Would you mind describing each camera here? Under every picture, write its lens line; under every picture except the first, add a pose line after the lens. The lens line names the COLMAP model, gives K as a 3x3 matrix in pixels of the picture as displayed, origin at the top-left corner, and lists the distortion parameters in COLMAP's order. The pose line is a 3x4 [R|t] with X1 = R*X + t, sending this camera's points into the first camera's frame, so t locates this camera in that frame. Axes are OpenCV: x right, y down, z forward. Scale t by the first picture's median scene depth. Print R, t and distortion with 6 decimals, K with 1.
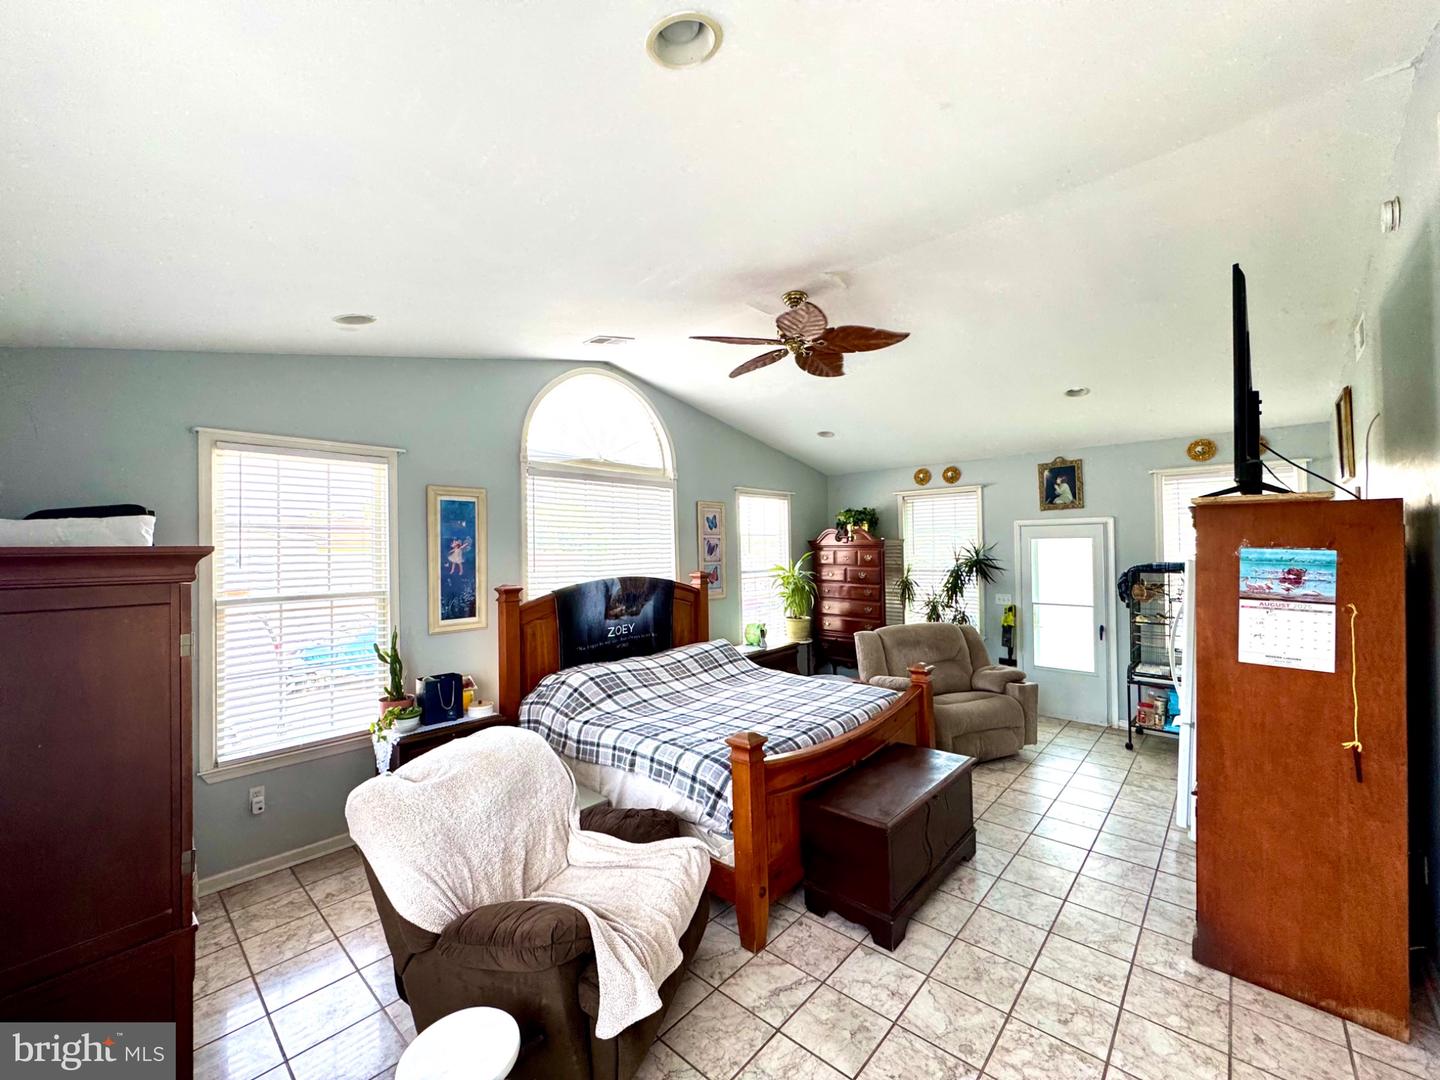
lens RADIAL K [[575.1, 0, 720.3], [0, 575.1, 538.1], [0, 0, 1]] dist [-0.002036, 0.000005]
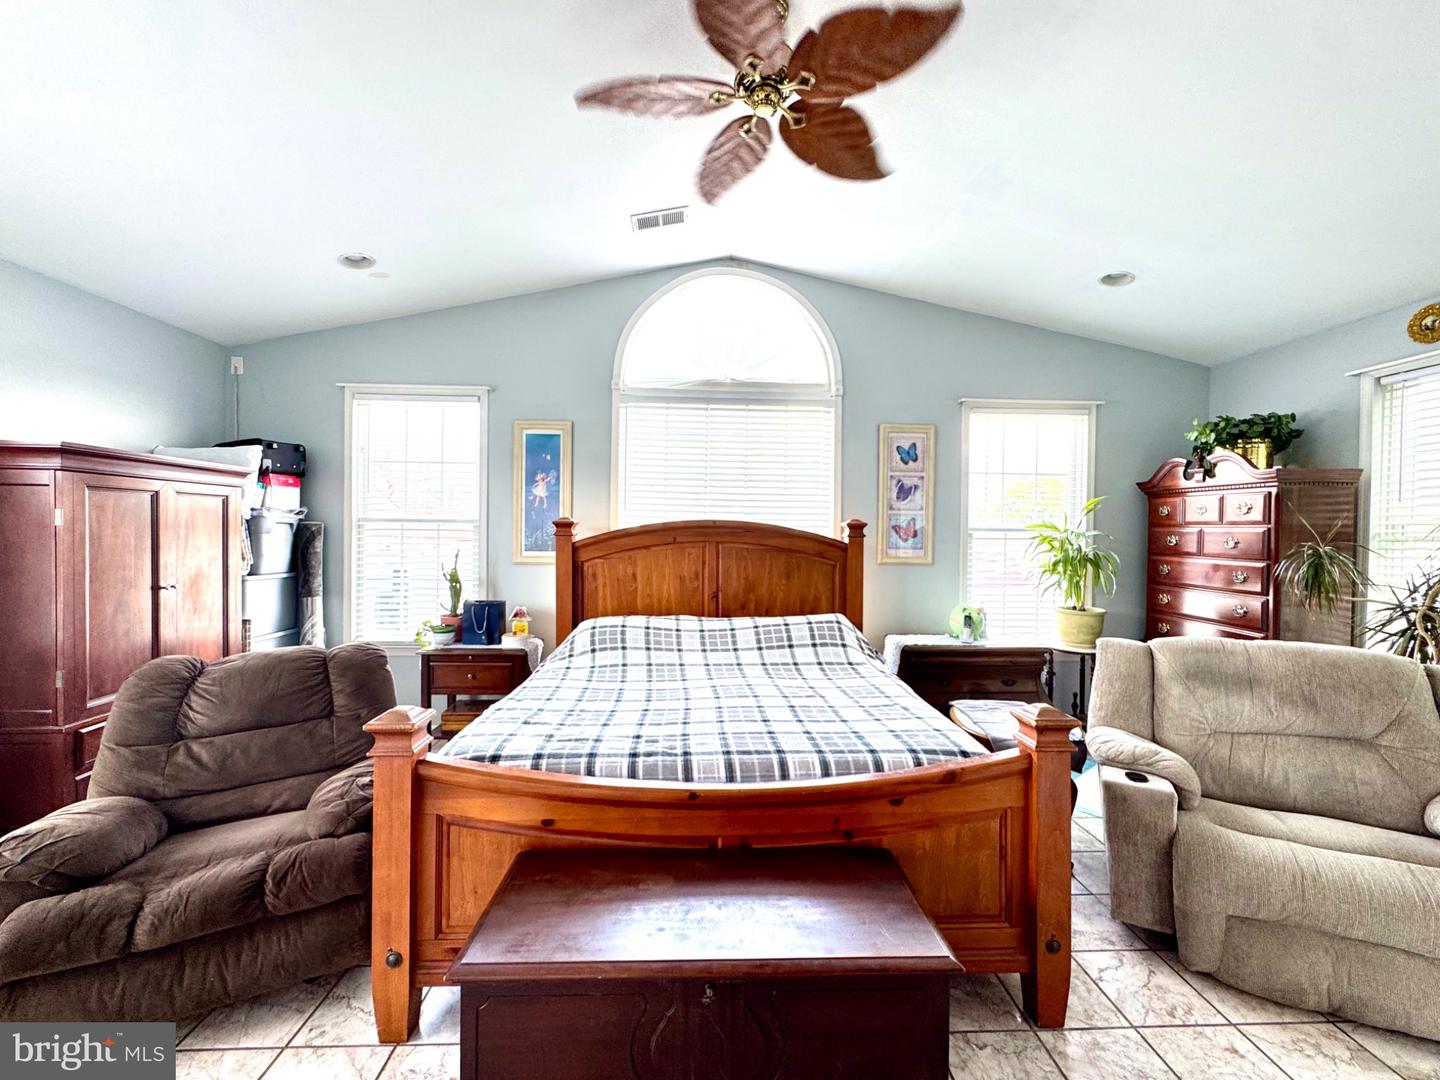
lens RADIAL K [[575.1, 0, 721.3], [0, 575.1, 538.2], [0, 0, 1]] dist [-0.002036, 0.000005]
pose [[0.700489, 0.033528, -0.712876, 0.386551], [-0.009925, 0.999257, 0.037246, 0.060975], [0.713595, -0.019015, 0.700301, 0.415325]]
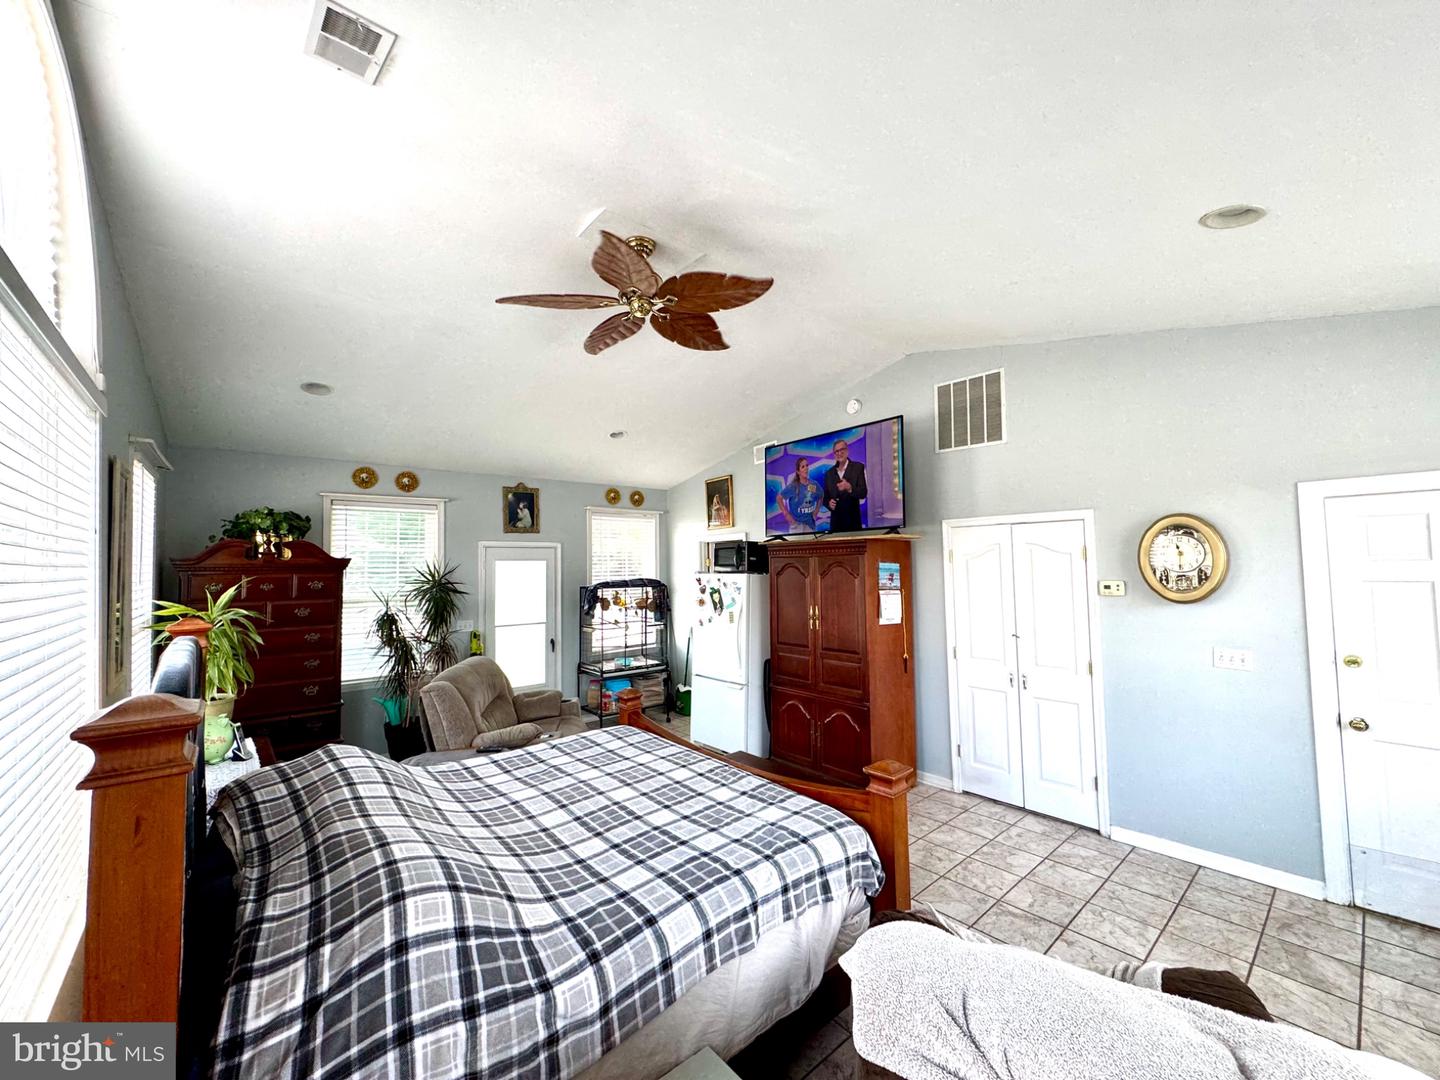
lens RADIAL K [[575.1, 0, 723.9], [0, 575.1, 535.6], [0, 0, 1]] dist [-0.002036, 0.000005]
pose [[0.115915, 0.061666, 0.991343, -0.459662], [-0.003373, 0.998090, -0.061691, 0.020900], [-0.993253, 0.003808, 0.115902, 0.585028]]
